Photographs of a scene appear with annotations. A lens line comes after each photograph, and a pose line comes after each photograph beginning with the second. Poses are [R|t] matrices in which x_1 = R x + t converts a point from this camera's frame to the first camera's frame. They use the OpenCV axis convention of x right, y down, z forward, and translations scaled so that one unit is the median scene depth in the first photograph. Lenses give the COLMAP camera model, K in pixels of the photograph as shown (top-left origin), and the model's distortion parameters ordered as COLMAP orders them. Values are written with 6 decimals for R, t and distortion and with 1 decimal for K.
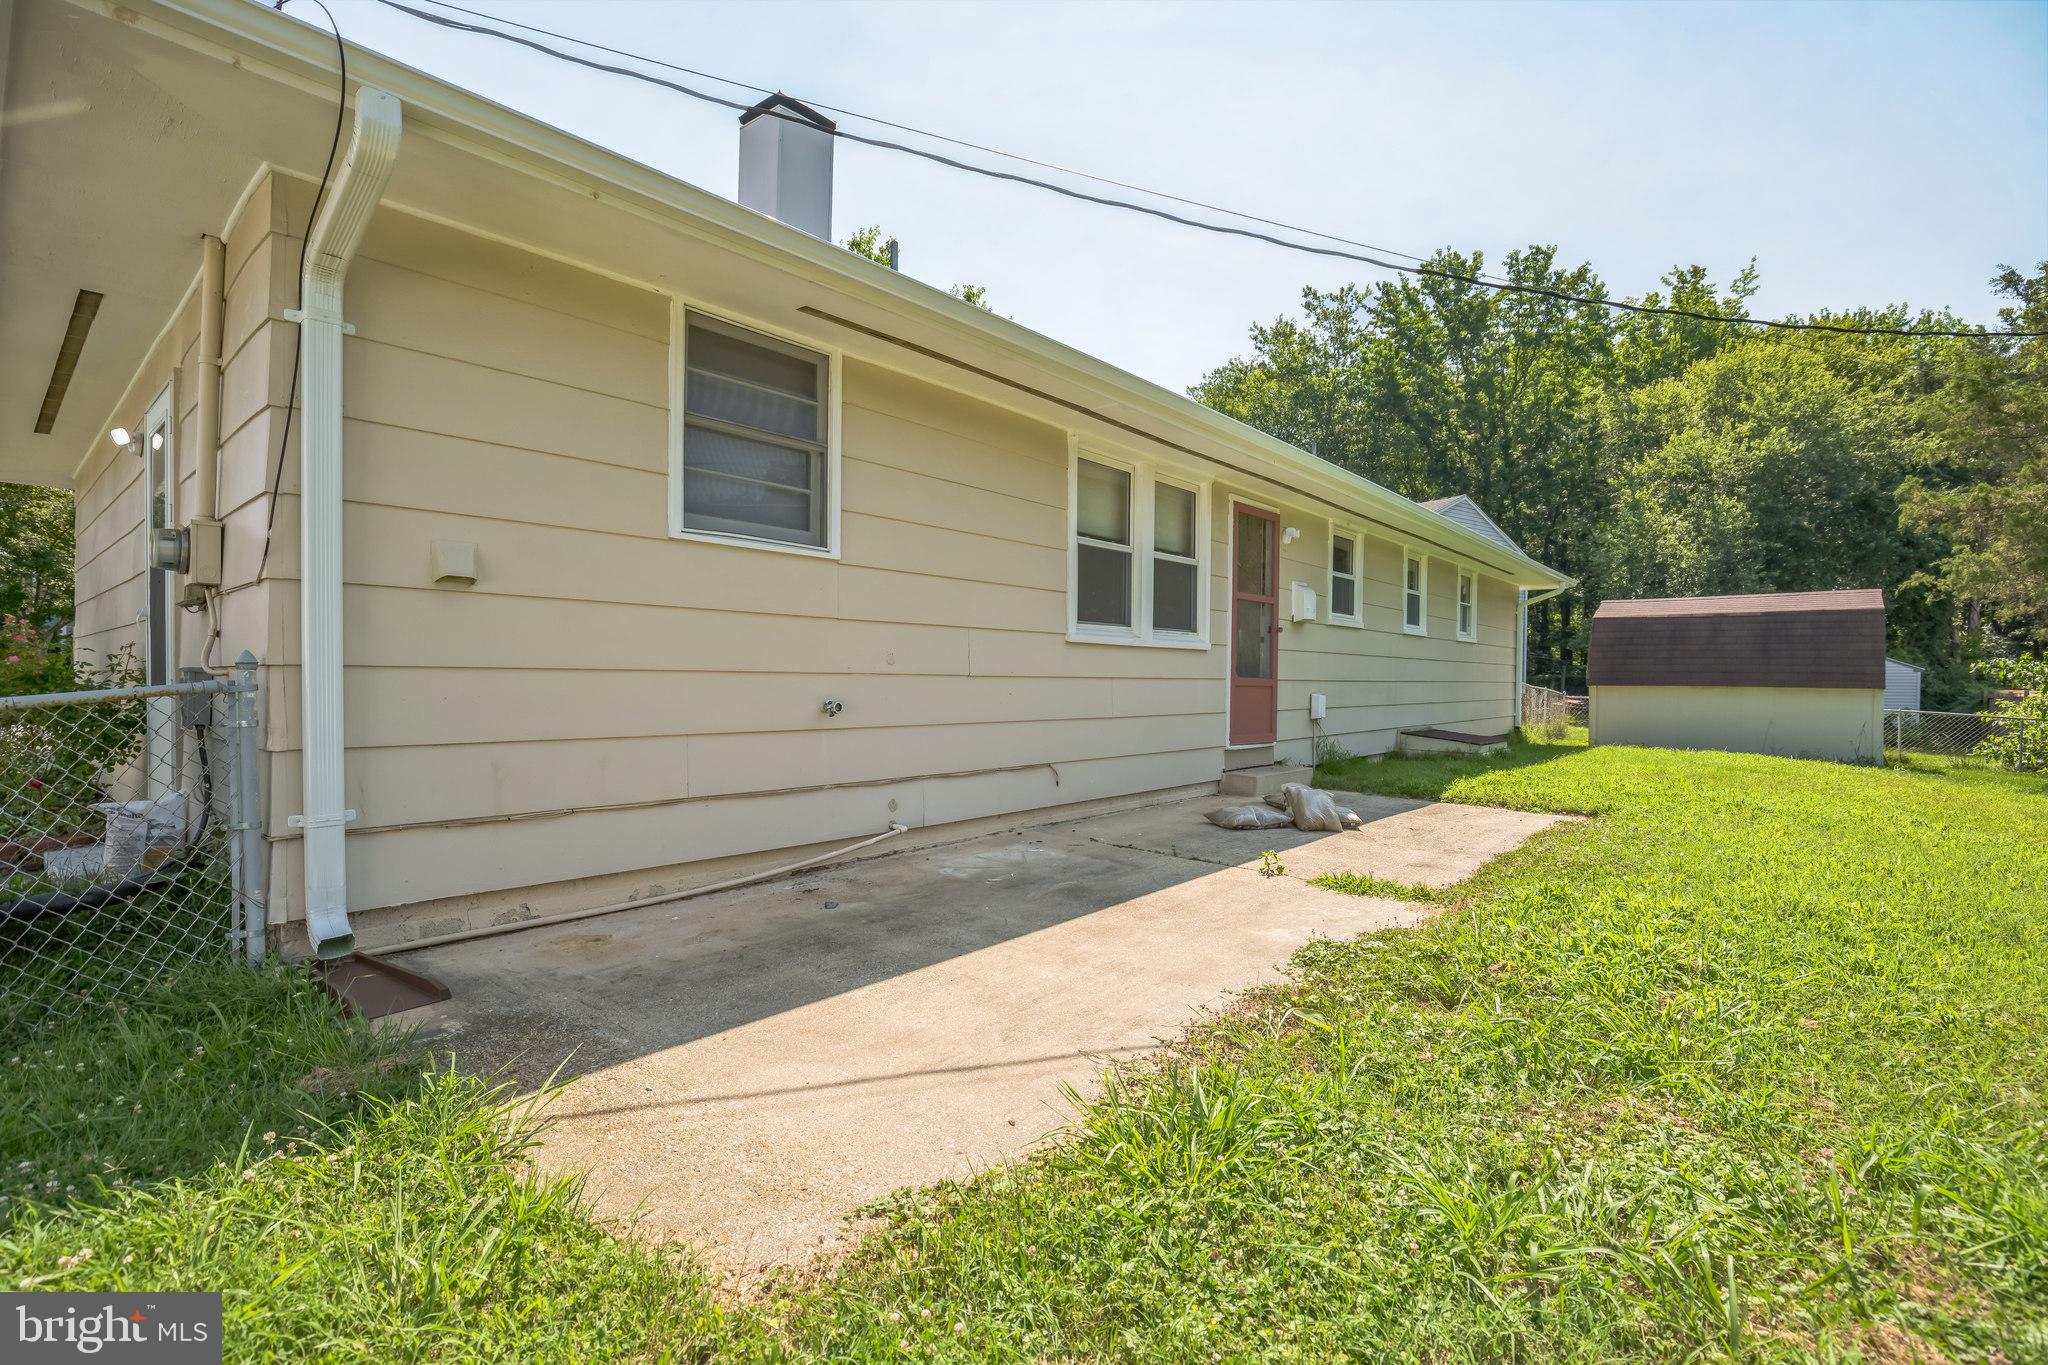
lens RADIAL K [[914.9, 0, 1040.0], [0, 914.9, 676.5], [0, 0, 1]] dist [-0.018084, -0.000334]
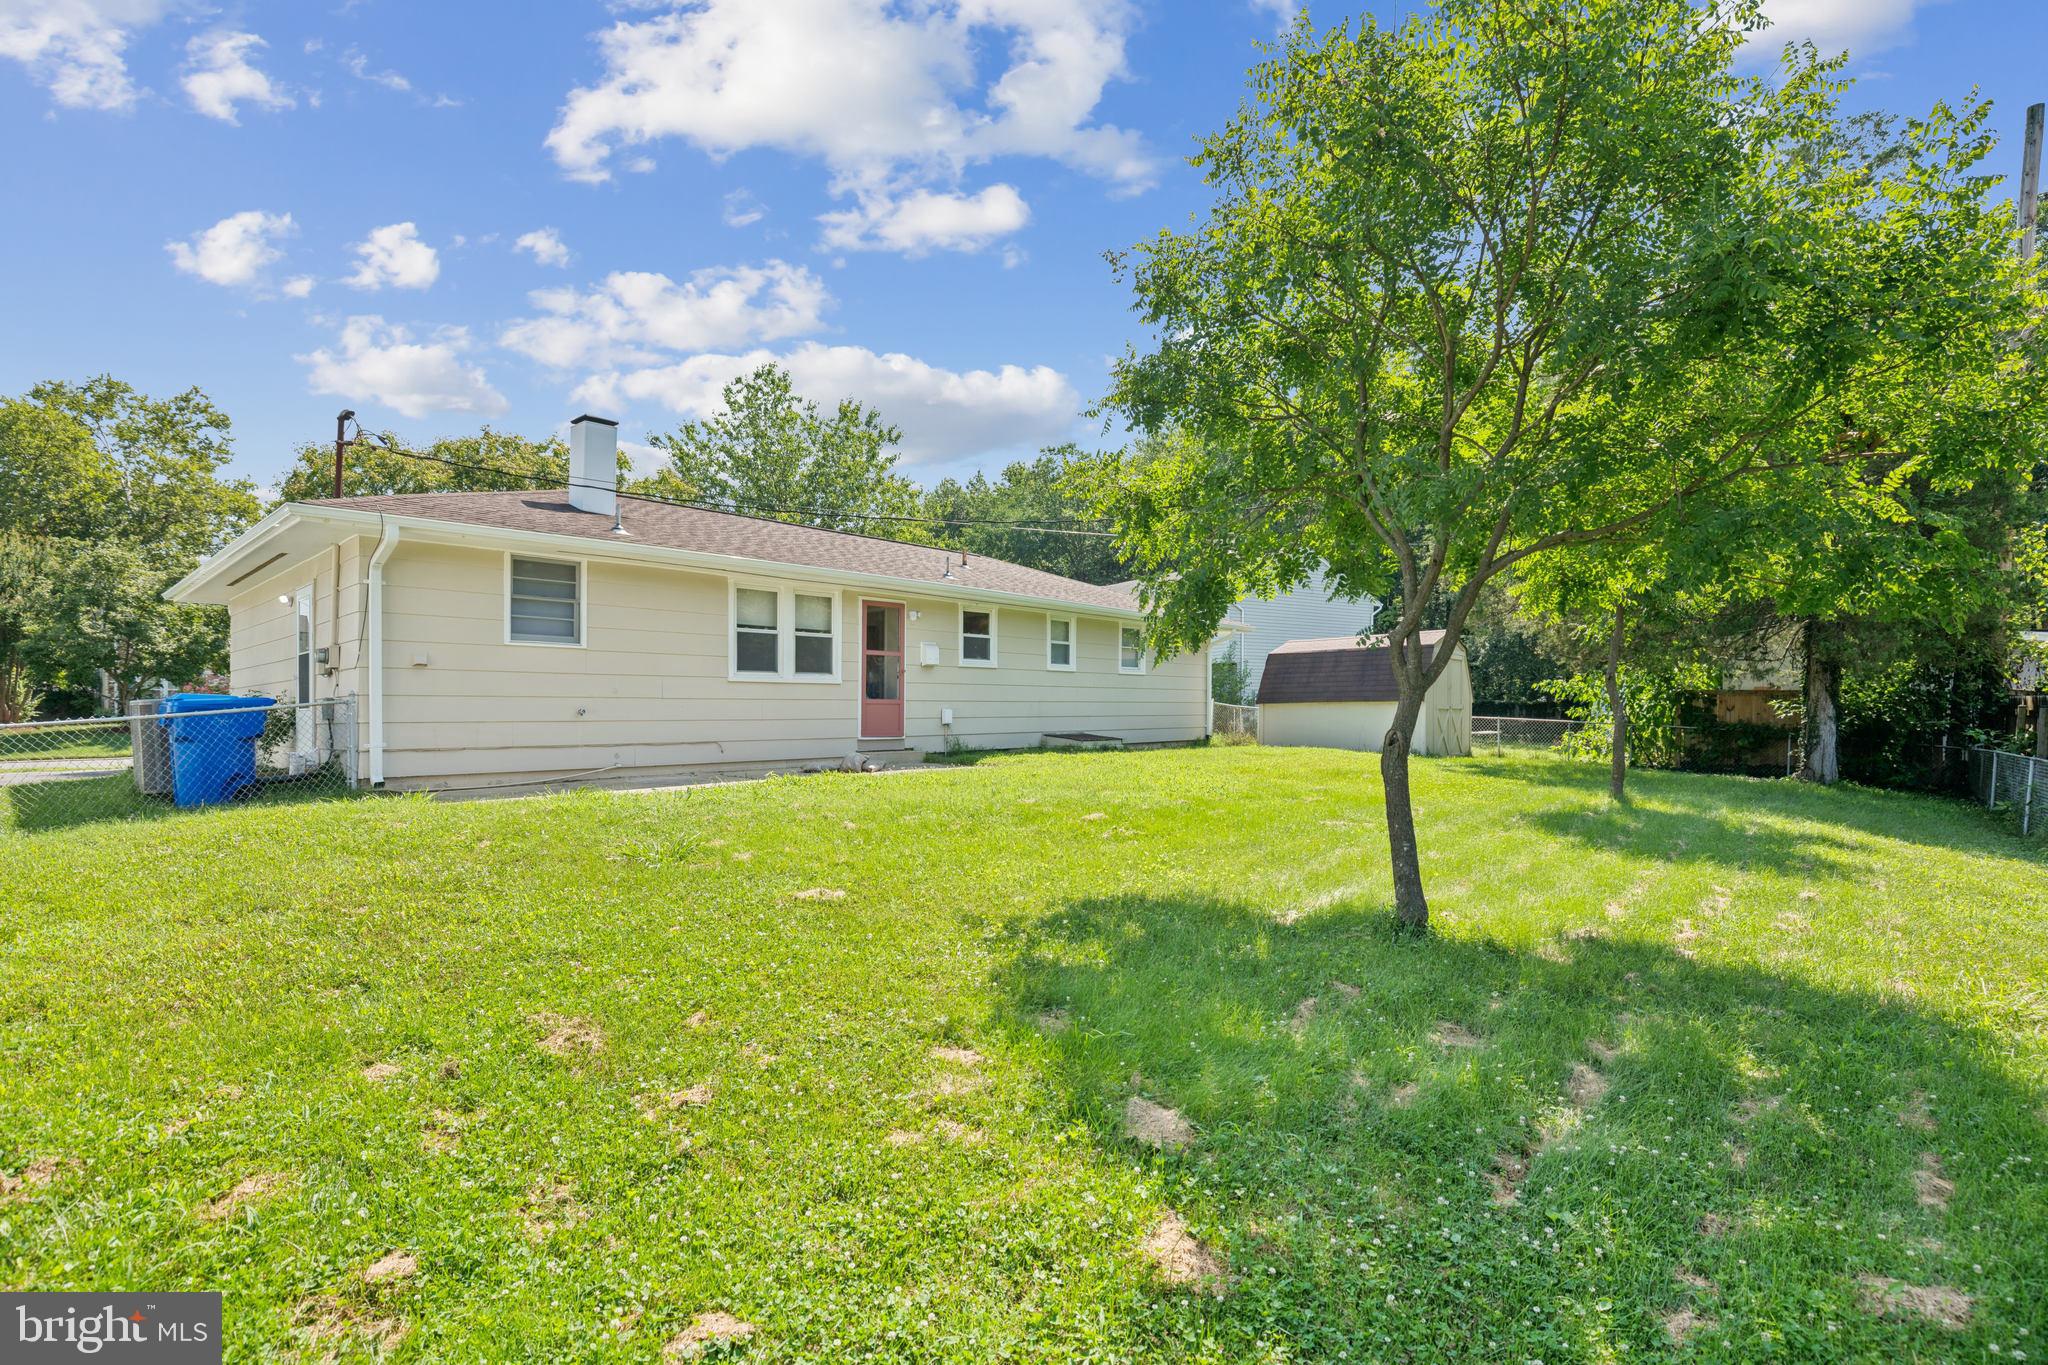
lens RADIAL K [[914.9, 0, 1011.1], [0, 914.9, 683.9], [0, 0, 1]] dist [-0.018084, -0.000334]
pose [[0.999004, -0.020394, -0.039678, 0.696616], [0.019106, 0.999287, -0.032577, 0.043093], [0.040314, 0.031787, 0.998681, -0.932964]]
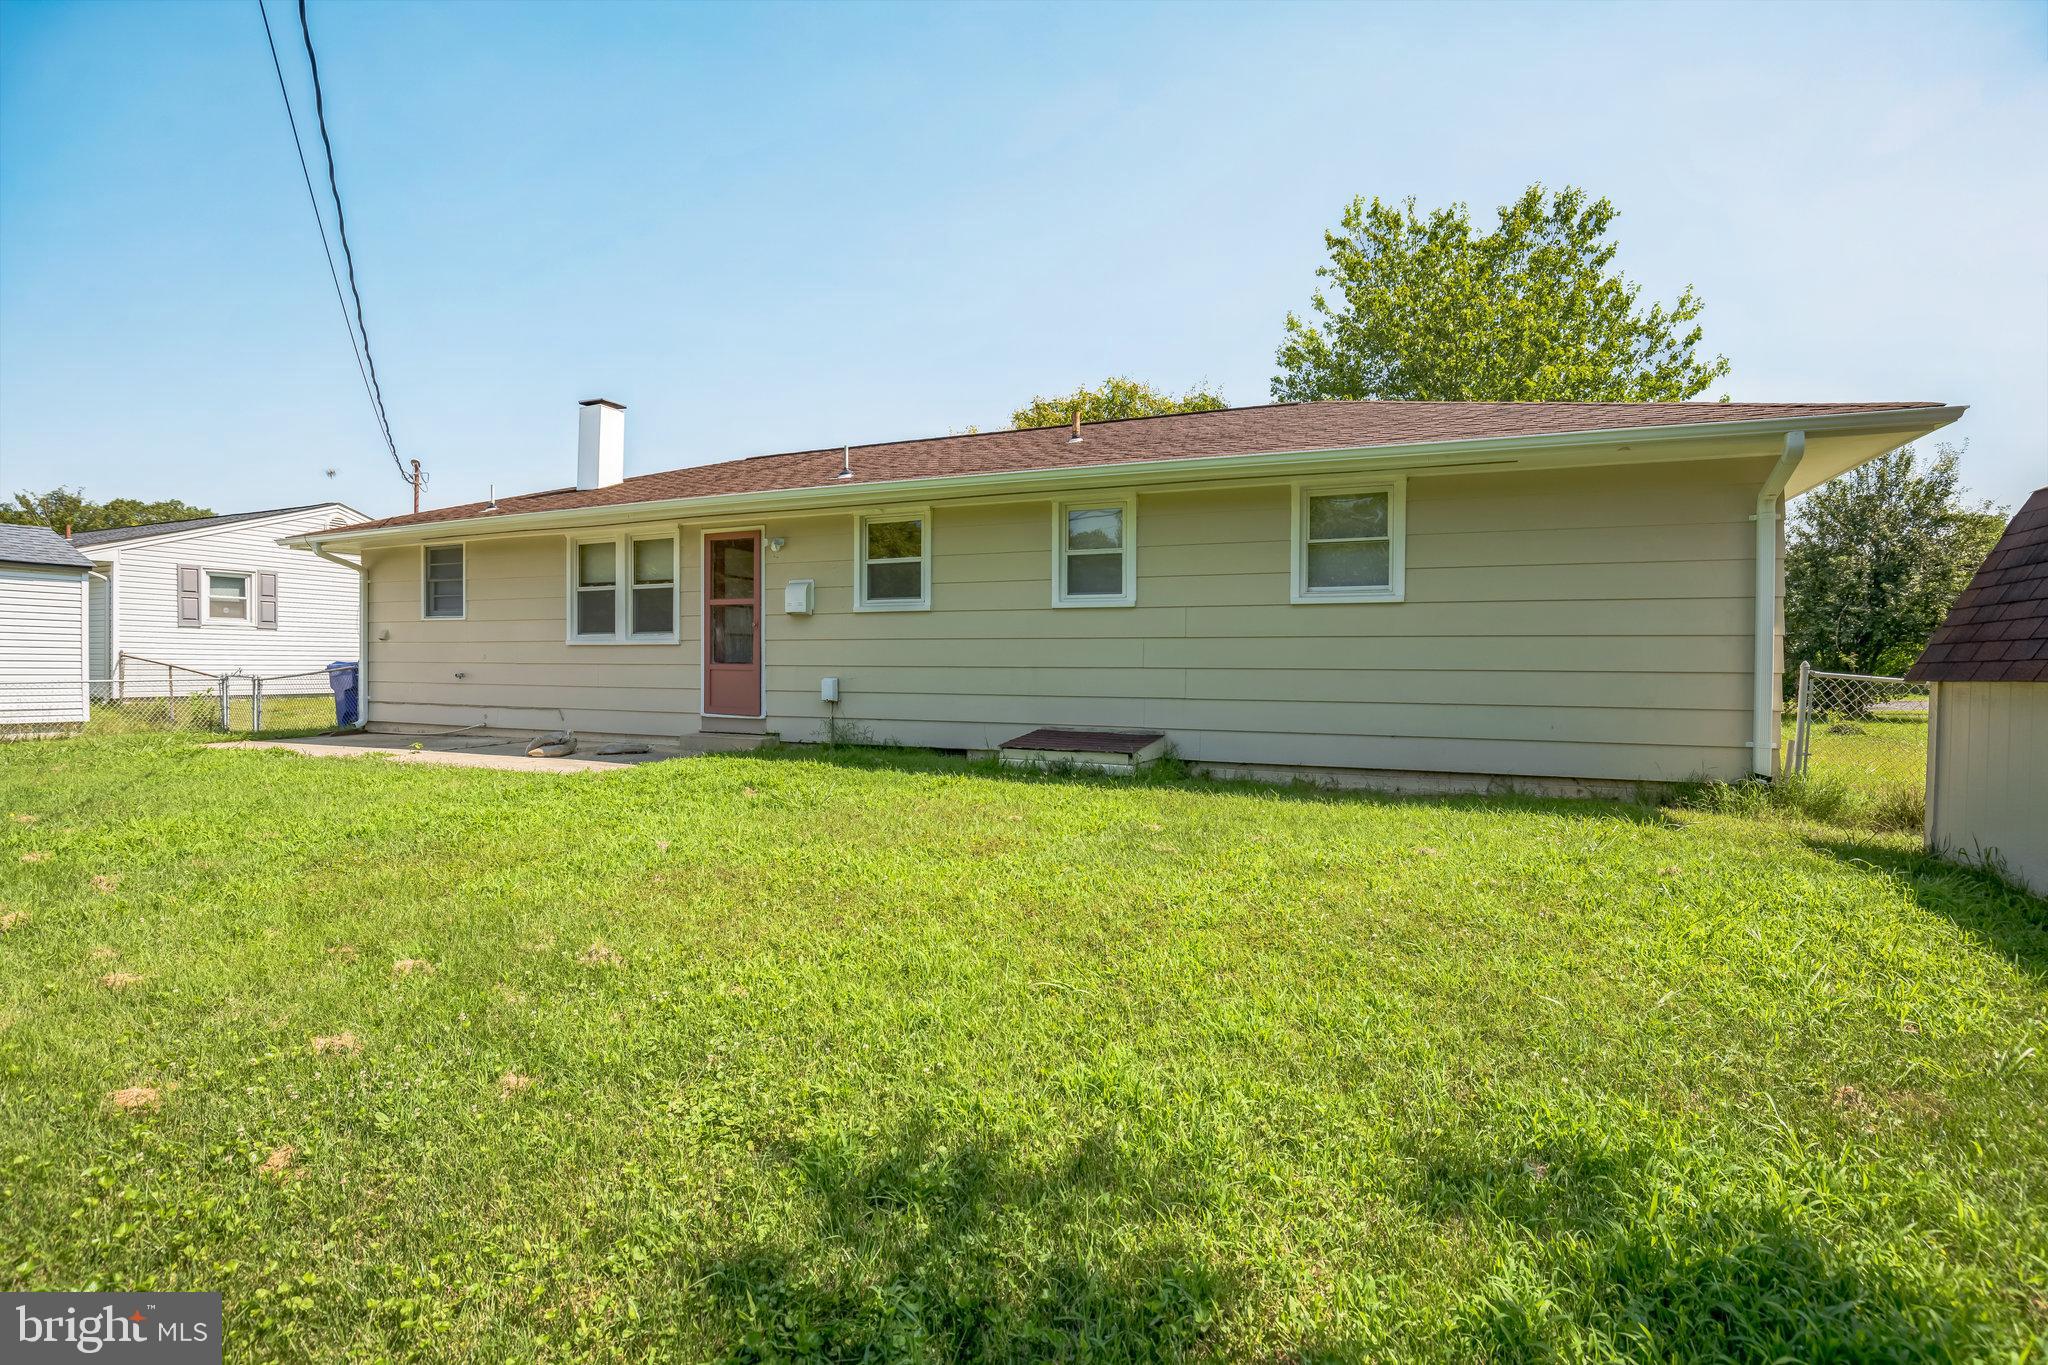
lens RADIAL K [[914.9, 0, 1024.9], [0, 914.9, 679.9], [0, 0, 1]] dist [-0.018084, -0.000334]
pose [[0.301371, 0.003250, -0.953501, 2.023792], [-0.004387, 0.999988, 0.002022, 0.025114], [0.953497, 0.003574, 0.301382, 1.277429]]
